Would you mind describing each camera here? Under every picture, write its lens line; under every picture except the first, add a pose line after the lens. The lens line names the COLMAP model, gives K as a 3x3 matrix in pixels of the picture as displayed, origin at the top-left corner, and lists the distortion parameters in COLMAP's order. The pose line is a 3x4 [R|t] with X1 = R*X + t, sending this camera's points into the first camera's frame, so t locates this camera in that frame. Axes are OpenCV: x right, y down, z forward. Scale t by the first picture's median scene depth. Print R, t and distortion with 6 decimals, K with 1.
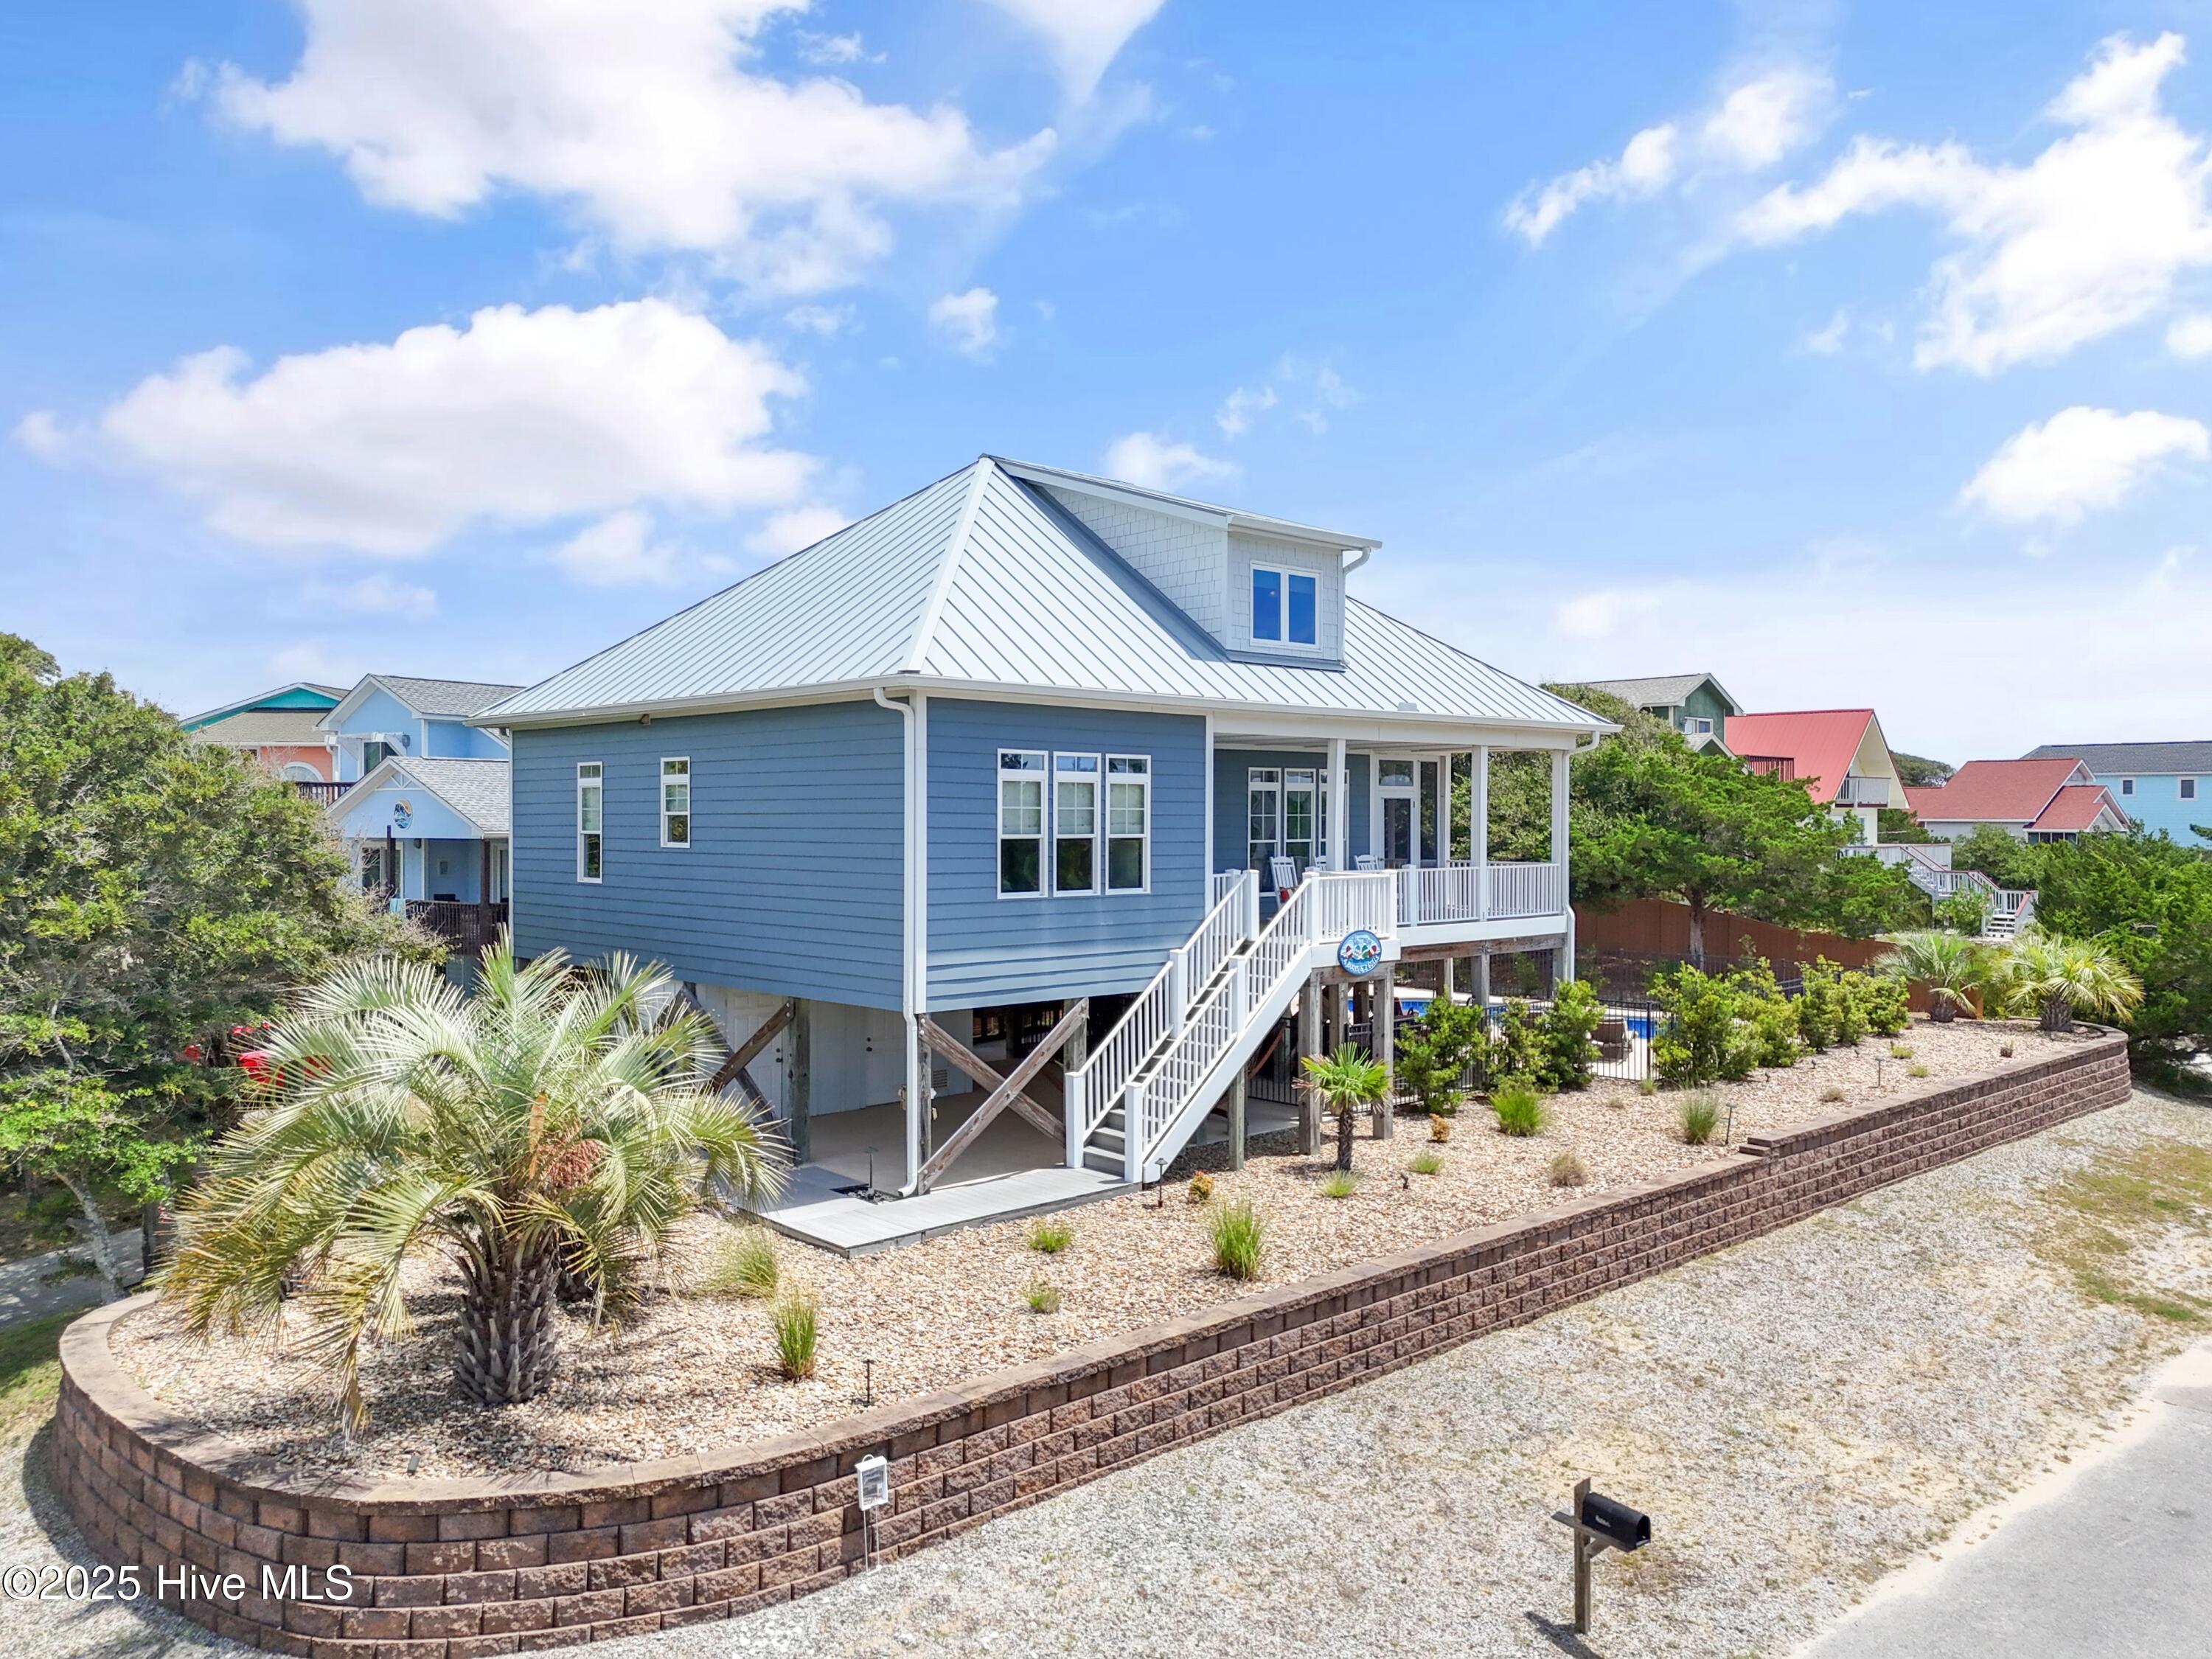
lens RADIAL K [[1628.0, 0, 1108.3], [0, 1628.0, 820.1], [0, 0, 1]] dist [0.061578, -0.050147]
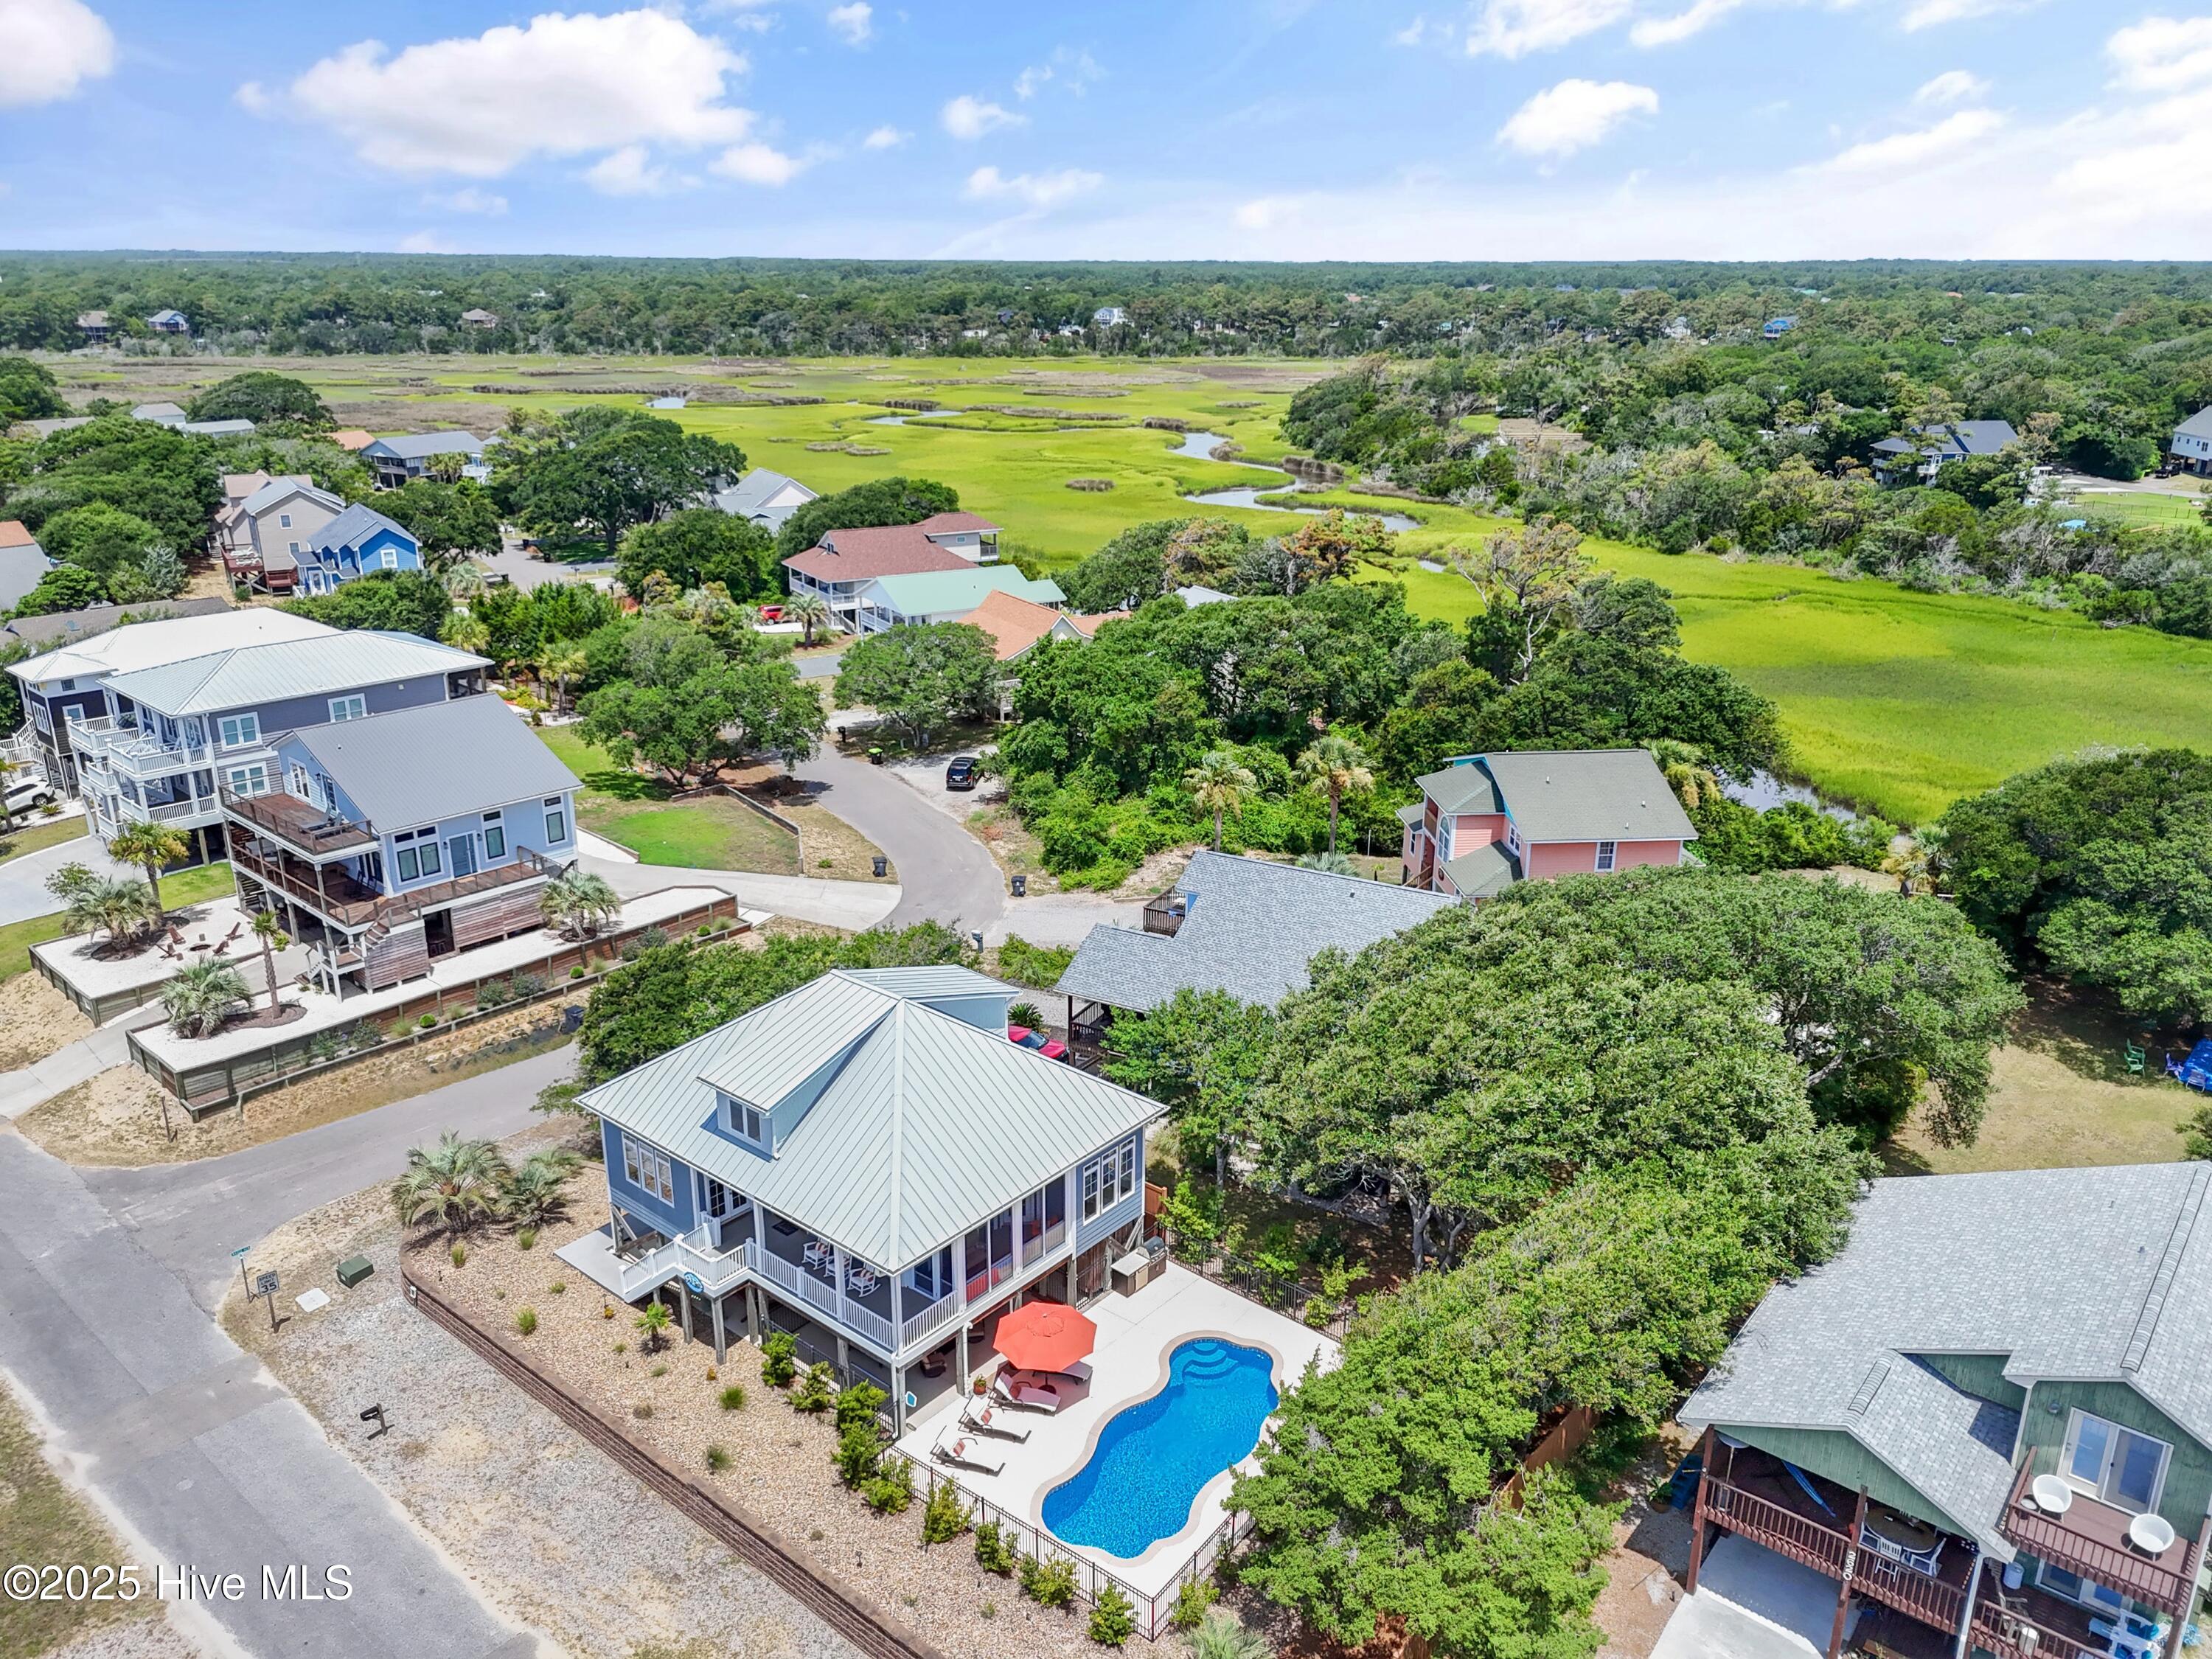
lens RADIAL K [[1628.0, 0, 1107.2], [0, 1628.0, 835.5], [0, 0, 1]] dist [0.061578, -0.050147]
pose [[0.120860, 0.325614, -0.937746, 2.424679], [-0.011452, 0.945066, 0.326680, -1.407529], [0.992604, -0.028744, 0.117949, 1.494352]]
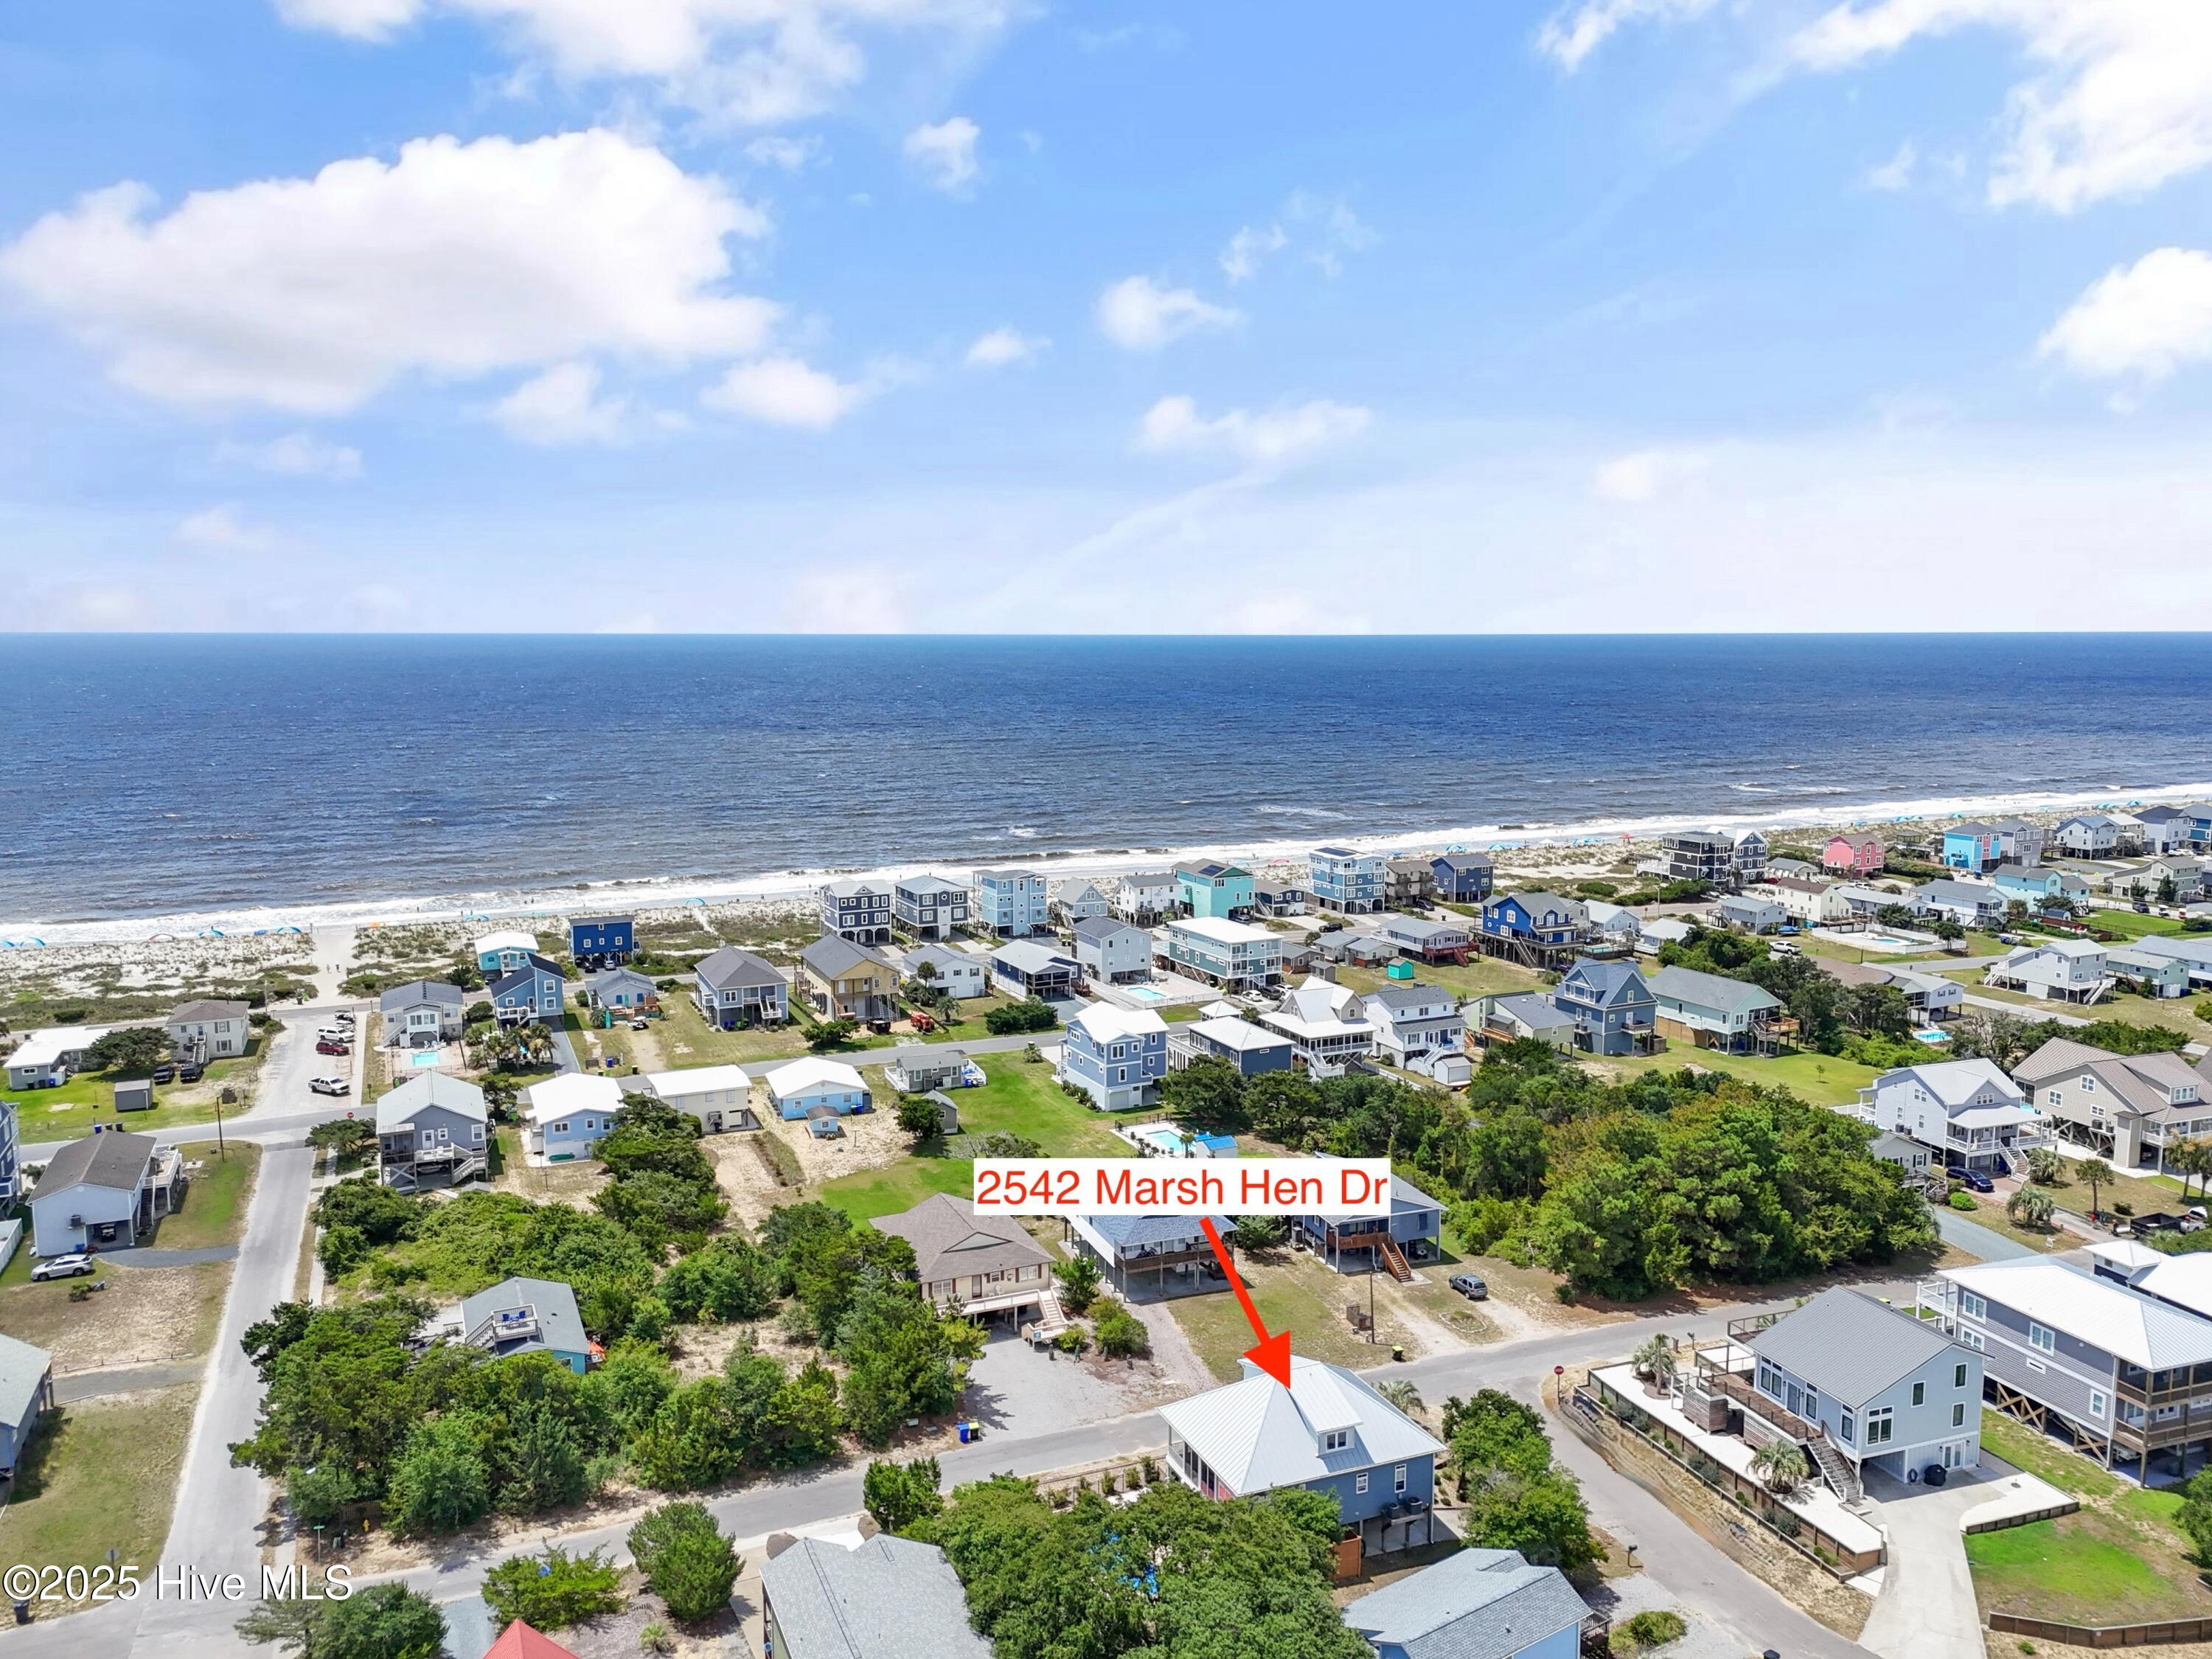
lens RADIAL K [[1628.0, 0, 1100.5], [0, 1628.0, 828.0], [0, 0, 1]] dist [0.061578, -0.050147]
pose [[-0.936459, -0.044965, 0.347882, -1.244101], [0.000246, 0.991666, 0.128837, -2.824656], [-0.350776, 0.120736, -0.928644, 6.581243]]
